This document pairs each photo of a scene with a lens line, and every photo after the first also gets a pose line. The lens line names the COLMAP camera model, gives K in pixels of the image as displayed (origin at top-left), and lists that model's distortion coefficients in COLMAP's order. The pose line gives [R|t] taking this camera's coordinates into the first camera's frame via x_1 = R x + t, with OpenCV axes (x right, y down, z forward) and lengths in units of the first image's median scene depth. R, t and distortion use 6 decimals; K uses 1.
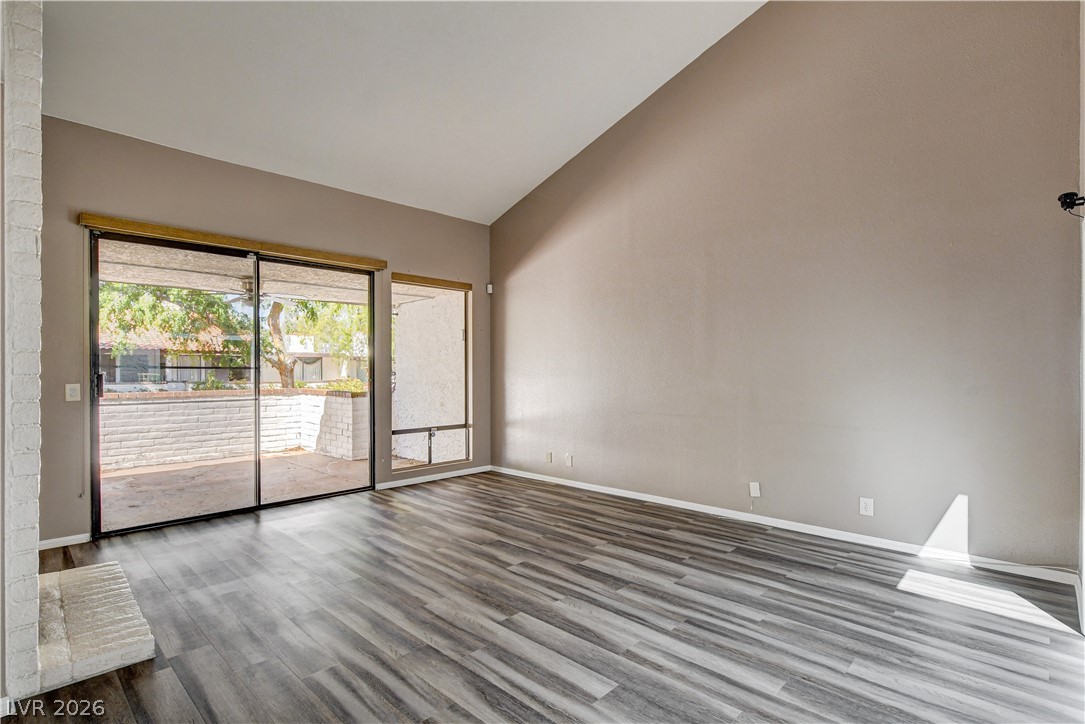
lens RADIAL K [[529.3, 0, 540.0], [0, 529.3, 370.7], [0, 0, 1]] dist [-0.015012, 0.000685]
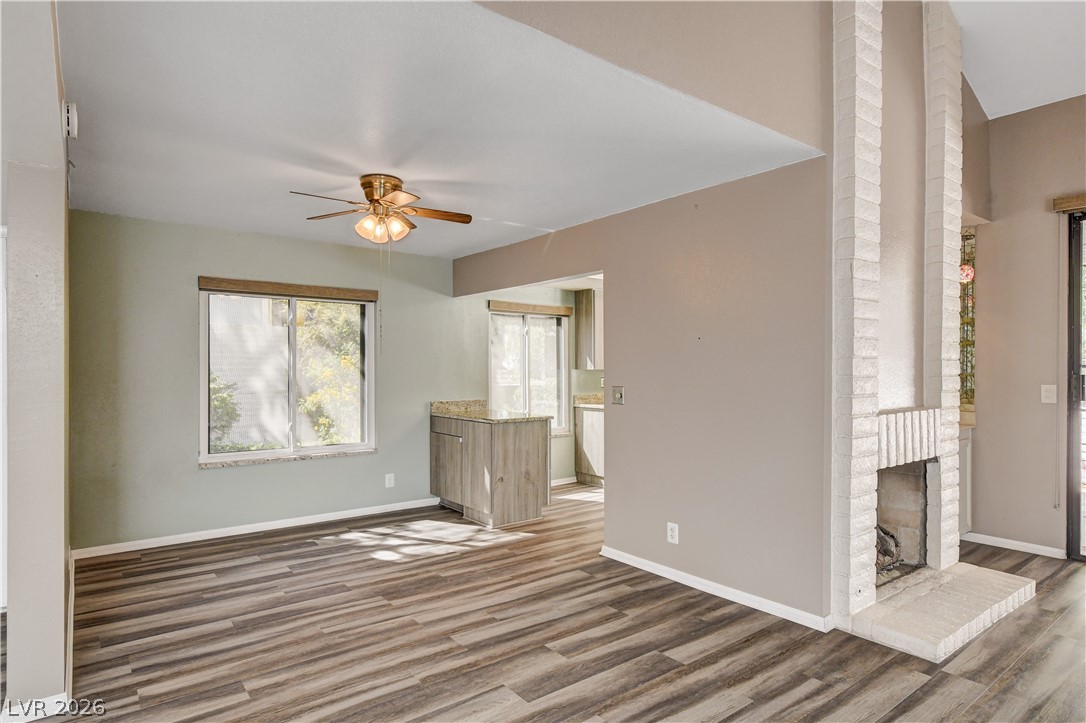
lens RADIAL K [[599.9, 0, 544.6], [0, 599.9, 370.7], [0, 0, 1]] dist [-0.000039, 0.001431]
pose [[-0.138611, 0.008974, -0.990306, 0.224901], [-0.001854, 0.999955, 0.009321, -0.006147], [0.990345, 0.003128, -0.138588, 0.197781]]
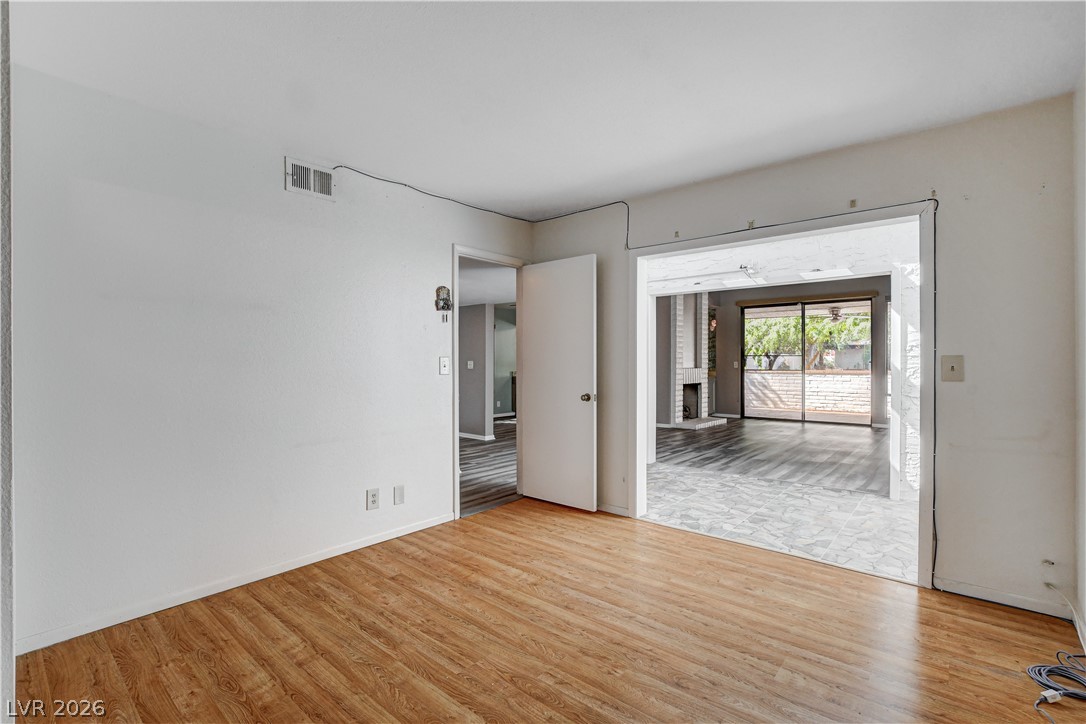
lens RADIAL K [[492.1, 0, 544.1], [0, 492.1, 362.8], [0, 0, 1]] dist [-0.018387, 0.000045]
pose [[0.060683, 0.001726, -0.998156, 1.325182], [-0.001131, 0.999998, 0.001660, 0.021061], [0.998156, 0.001029, 0.060685, -0.162300]]
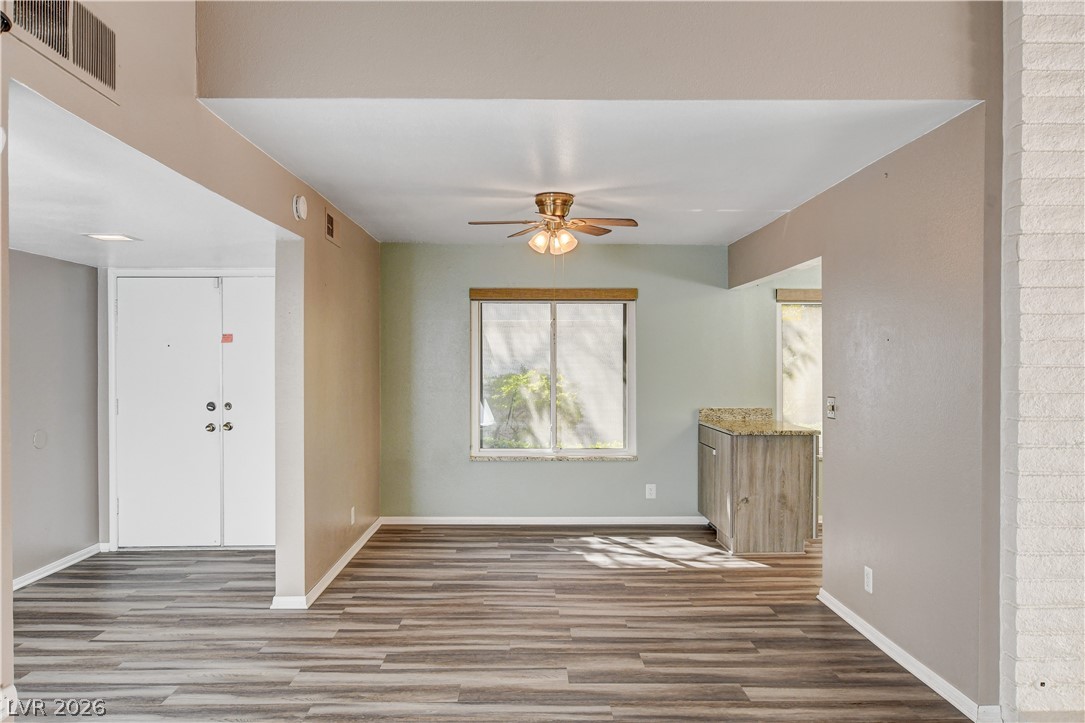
lens RADIAL K [[785.3, 0, 541.2], [0, 785.3, 367.1], [0, 0, 1]] dist [-0.013380, 0.002650]
pose [[-0.706299, 0.008622, -0.707861, 0.254131], [0.001395, 0.999941, 0.010788, -0.020400], [0.707912, 0.006632, -0.706269, 0.571602]]
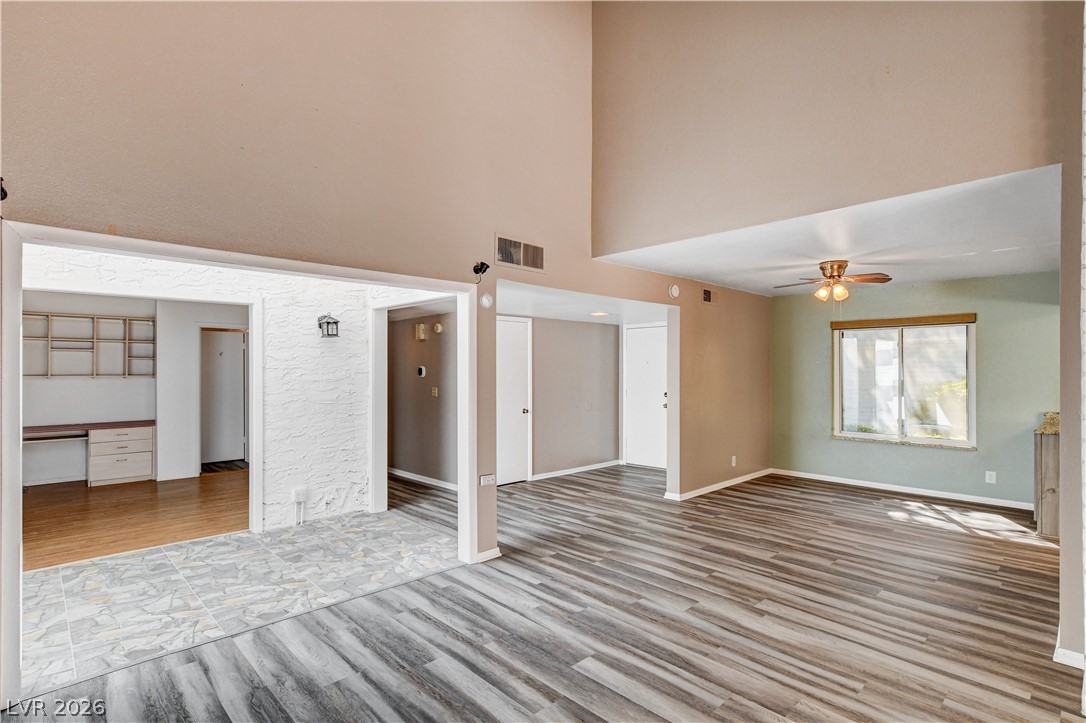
lens RADIAL K [[538.2, 0, 542.2], [0, 538.2, 368.8], [0, 0, 1]] dist [-0.000320, 0.001463]
pose [[-0.999157, 0.002160, 0.041006, 0.069156], [0.002068, 0.999995, -0.002277, -0.020212], [-0.041011, -0.002190, -0.999156, 0.919035]]
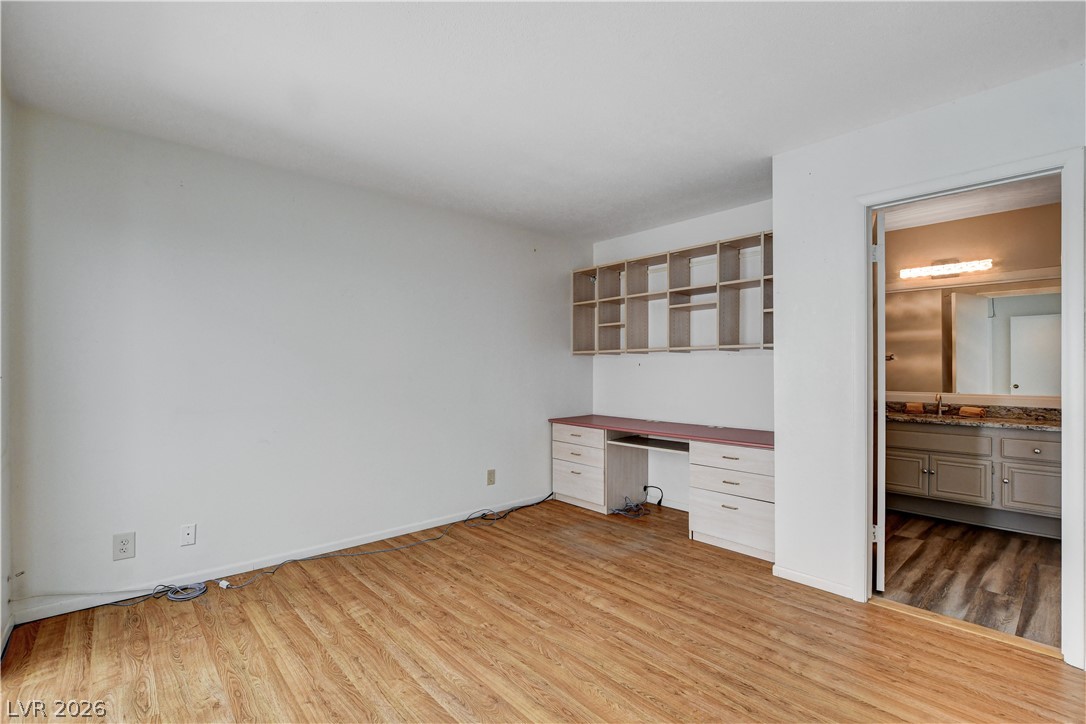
lens RADIAL K [[487.6, 0, 544.3], [0, 487.6, 368.7], [0, 0, 1]] dist [-0.016793, 0.000084]
pose [[0.073904, 0.002785, 0.997261, 0.521199], [0.001810, 0.999994, -0.002927, 0.023446], [-0.997264, 0.002021, 0.073898, -0.171520]]
